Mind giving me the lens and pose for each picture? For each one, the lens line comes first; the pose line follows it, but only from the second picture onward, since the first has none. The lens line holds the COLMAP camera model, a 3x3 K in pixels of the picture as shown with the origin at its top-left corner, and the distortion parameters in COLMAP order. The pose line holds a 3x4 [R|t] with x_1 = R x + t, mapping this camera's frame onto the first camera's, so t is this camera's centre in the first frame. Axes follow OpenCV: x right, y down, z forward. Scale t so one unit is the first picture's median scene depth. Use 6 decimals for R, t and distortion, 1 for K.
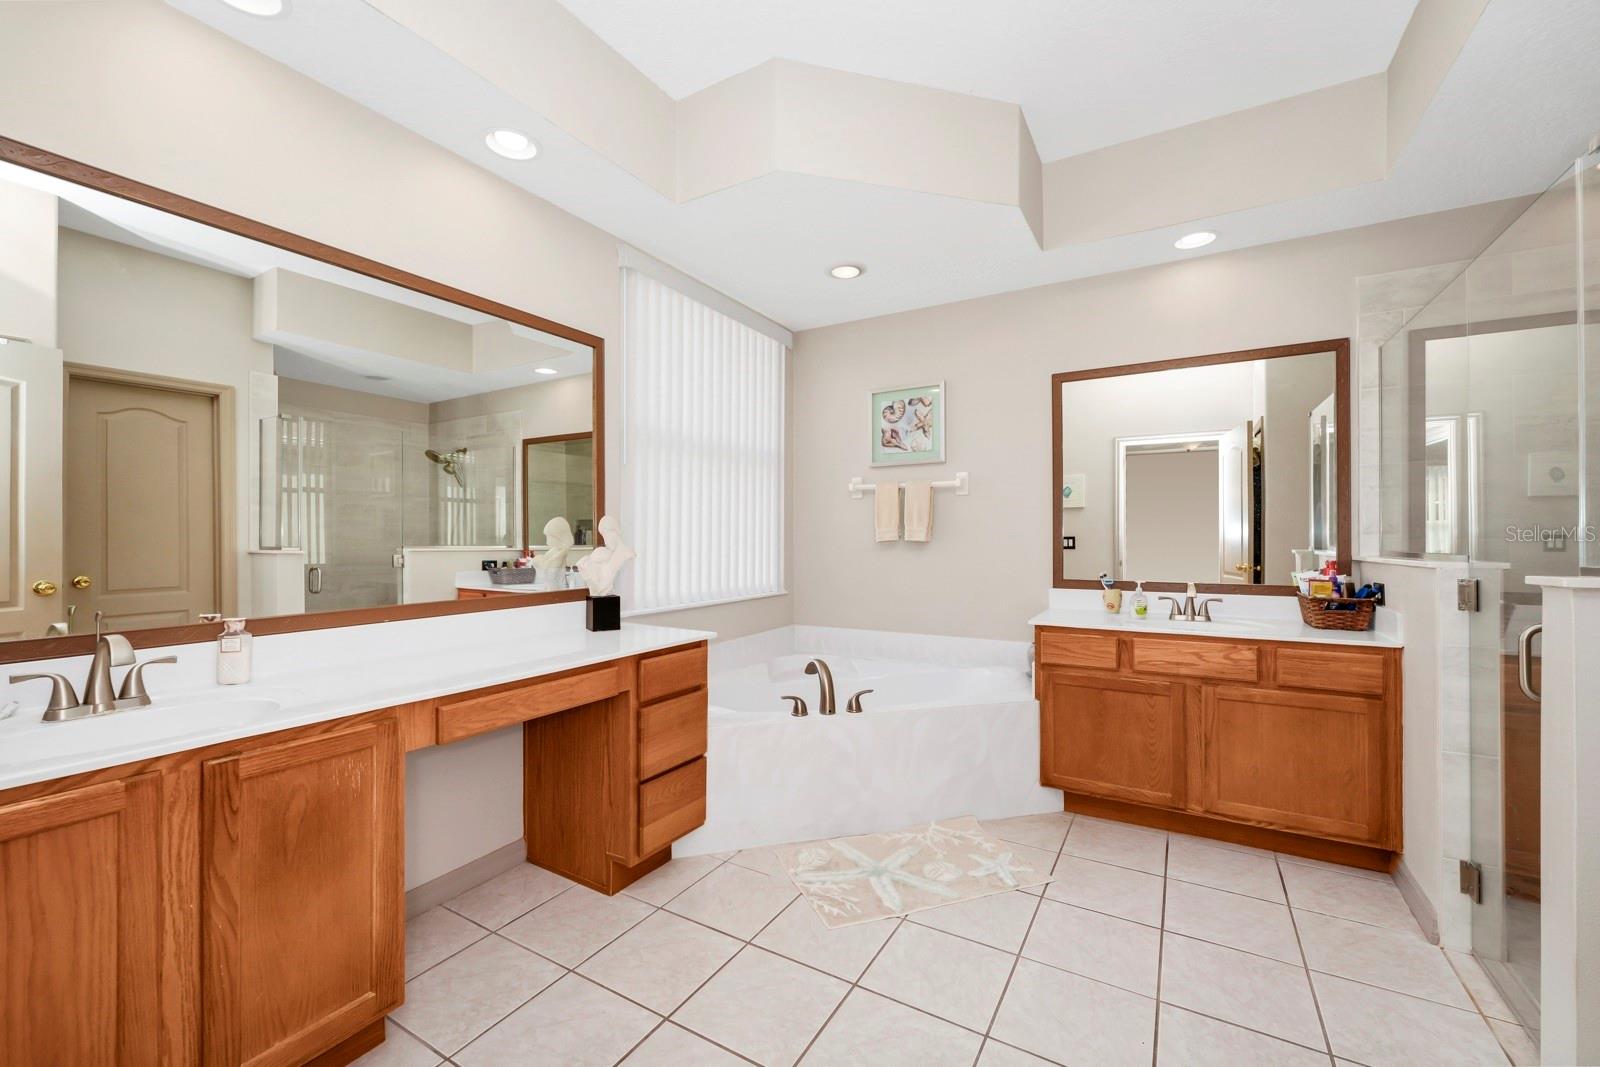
lens RADIAL K [[653.9, 0, 798.9], [0, 653.9, 537.2], [0, 0, 1]] dist [-0.009464, 0.000388]
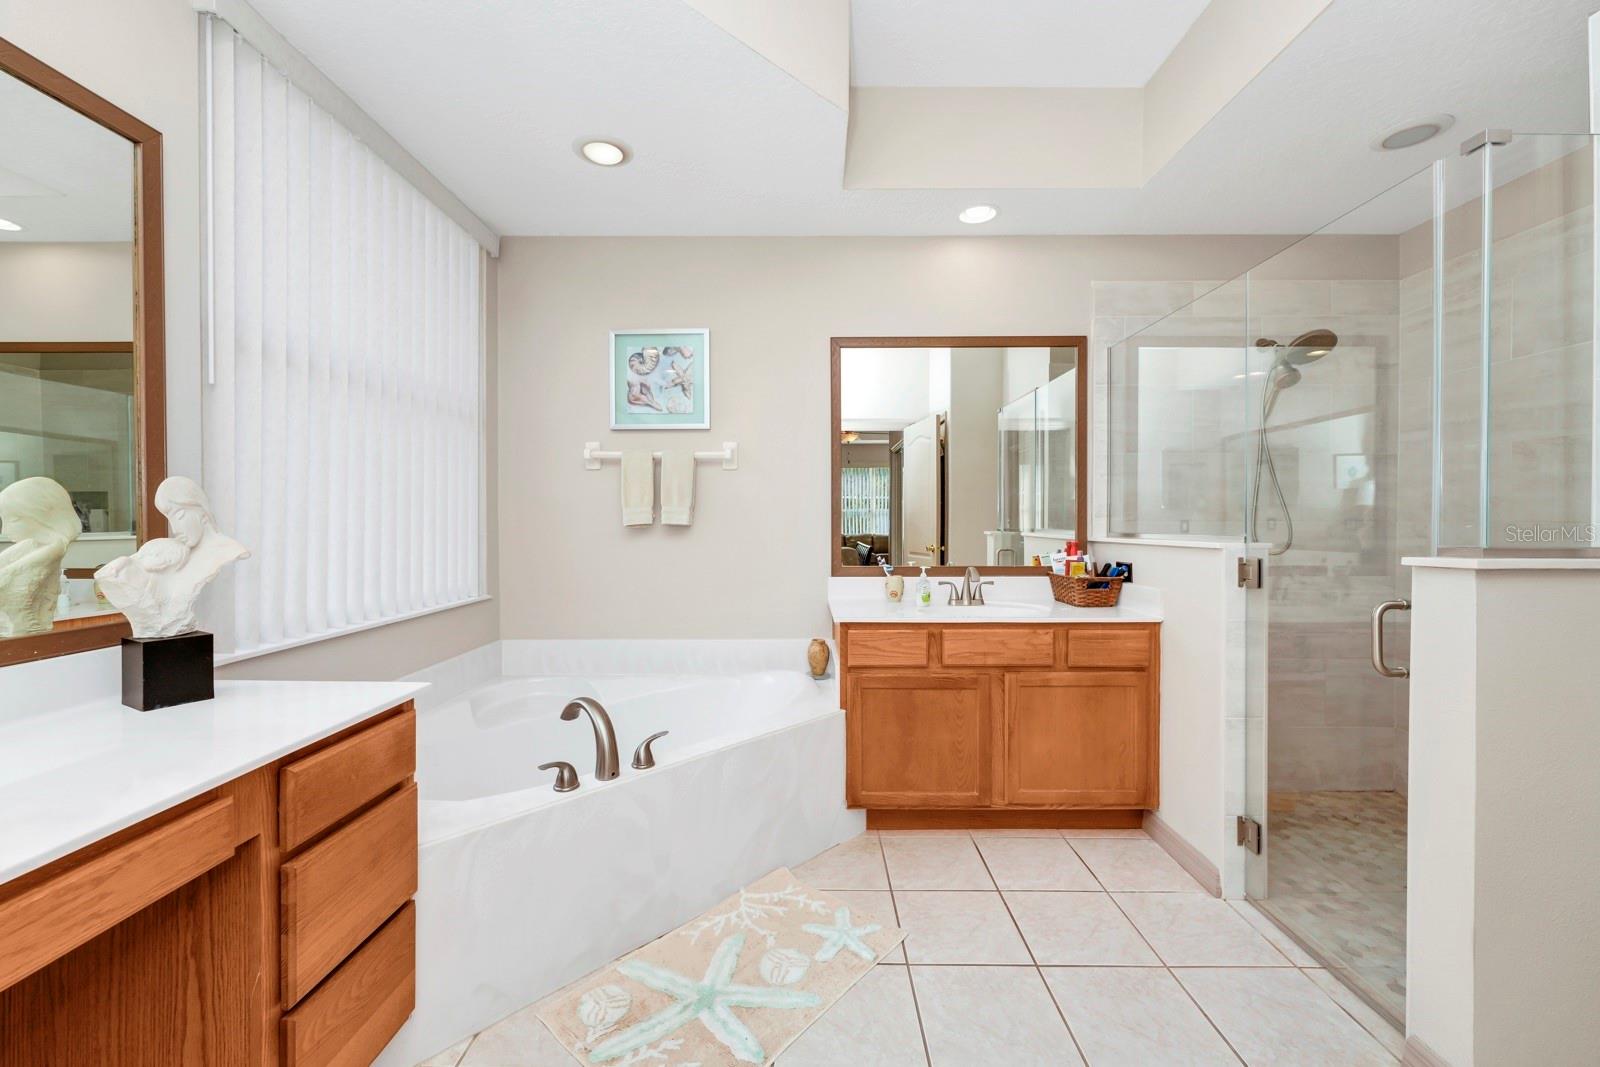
lens RADIAL K [[653.9, 0, 799.7], [0, 653.9, 527.7], [0, 0, 1]] dist [-0.009464, 0.000388]
pose [[0.868550, -0.004592, 0.495580, -0.120321], [-0.000656, 0.999946, 0.010416, 0.001840], [-0.495601, -0.009372, 0.868500, 0.315950]]
